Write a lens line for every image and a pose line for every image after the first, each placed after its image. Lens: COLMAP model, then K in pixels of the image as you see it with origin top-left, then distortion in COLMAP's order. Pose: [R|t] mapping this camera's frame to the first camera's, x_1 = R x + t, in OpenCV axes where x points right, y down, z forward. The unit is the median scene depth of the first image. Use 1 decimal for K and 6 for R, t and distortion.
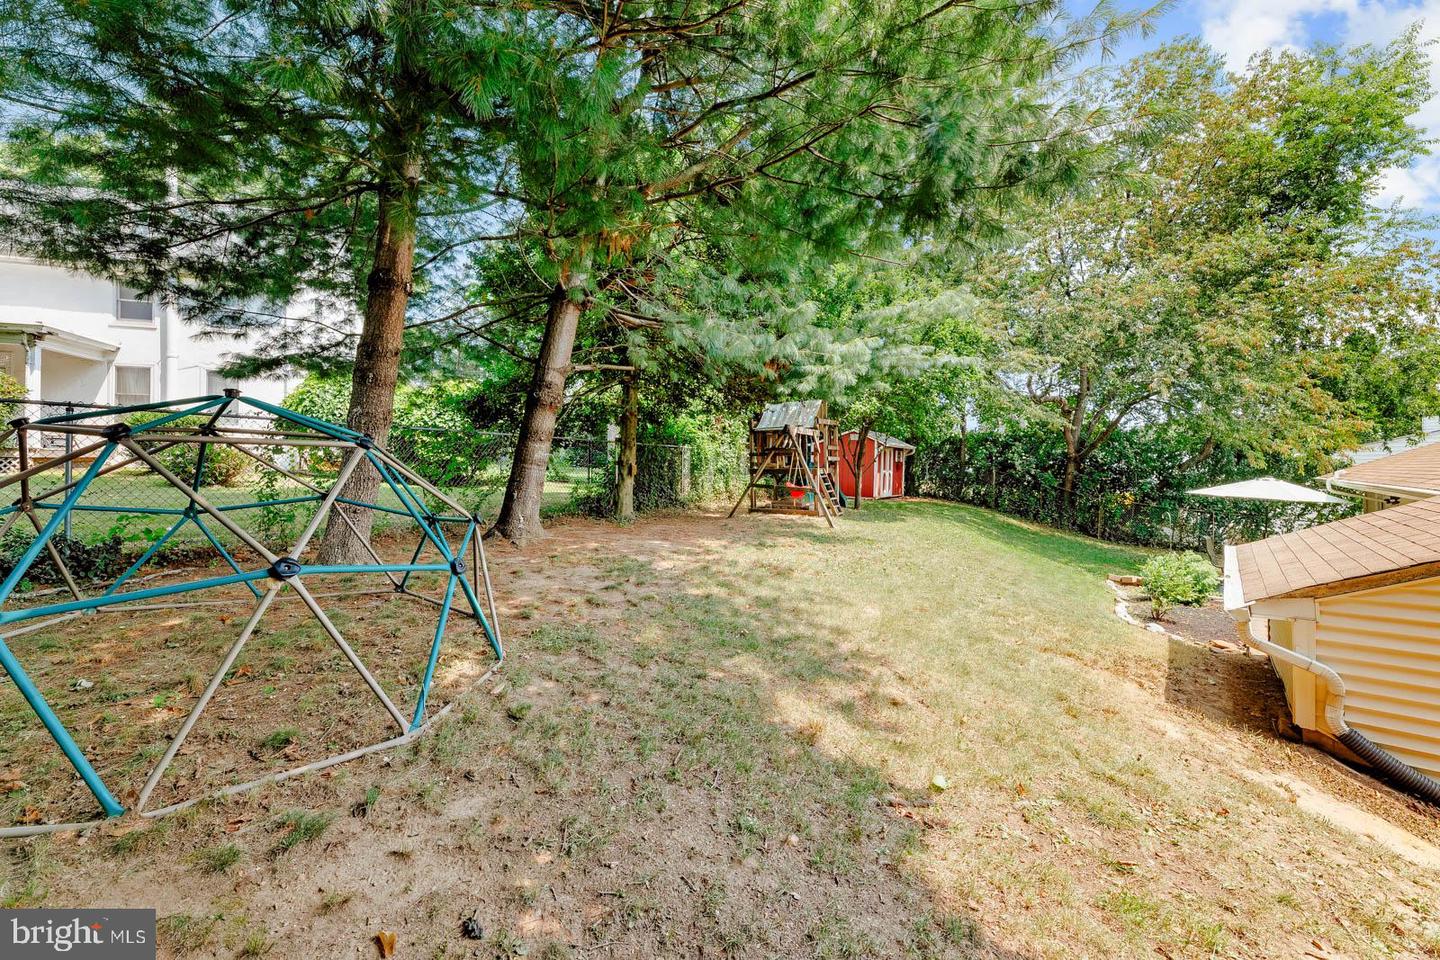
lens RADIAL K [[591.4, 0, 720.0], [0, 591.4, 480.0], [0, 0, 1]] dist [0.000169, -0.000008]
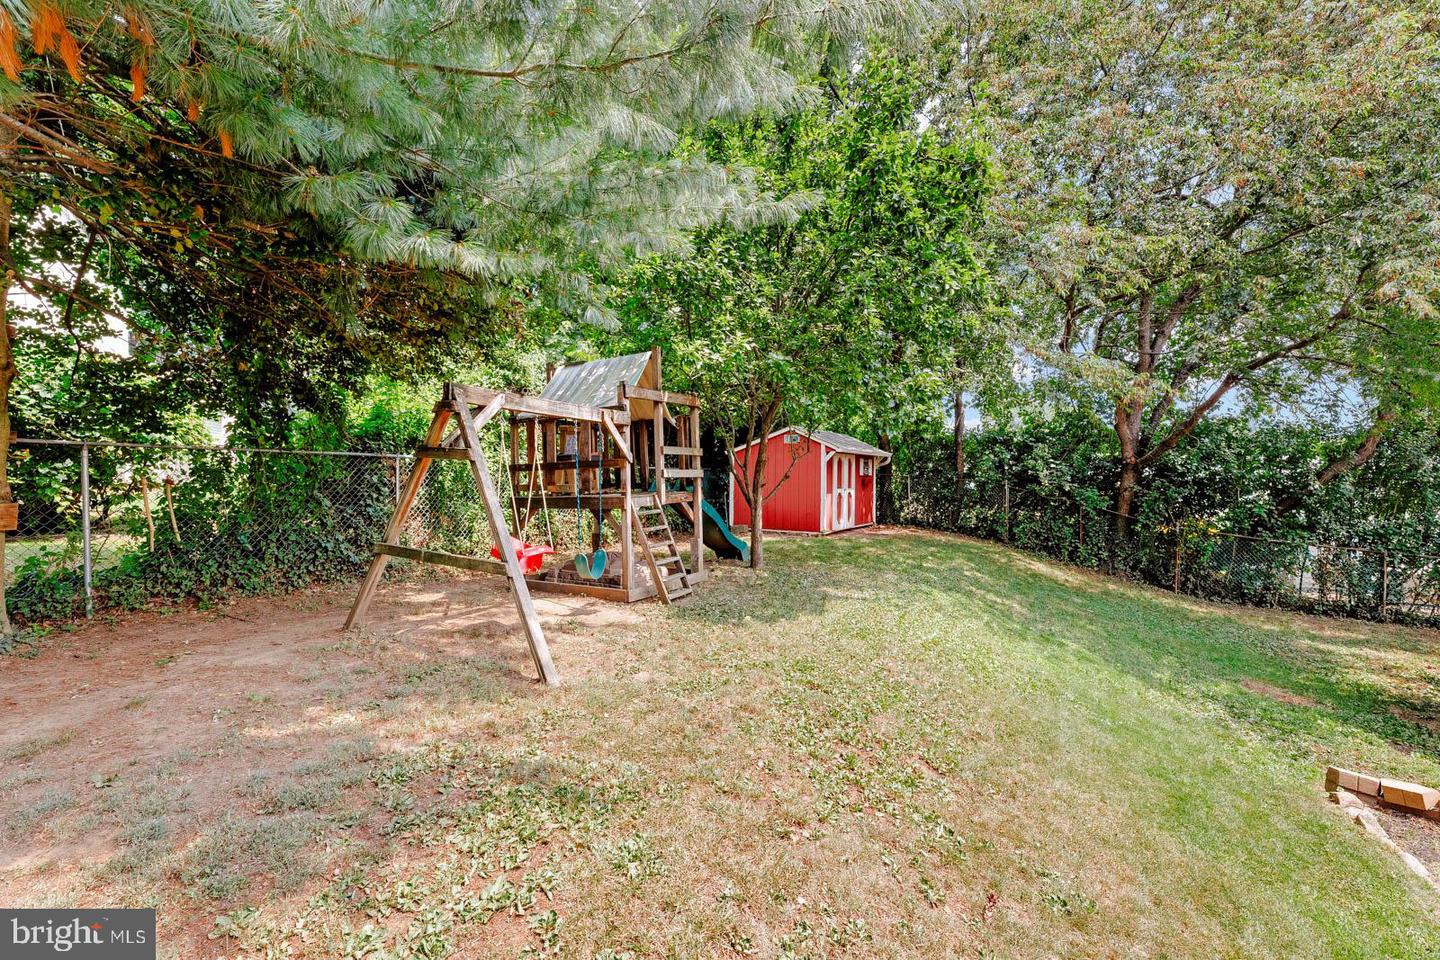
lens RADIAL K [[595.9, 0, 722.1], [0, 595.9, 494.4], [0, 0, 1]] dist [-0.000373, -0.000071]
pose [[0.999820, -0.018825, -0.002556, 0.148763], [0.018817, 0.999819, -0.002889, -0.011143], [0.002610, 0.002840, 0.999993, 0.338471]]
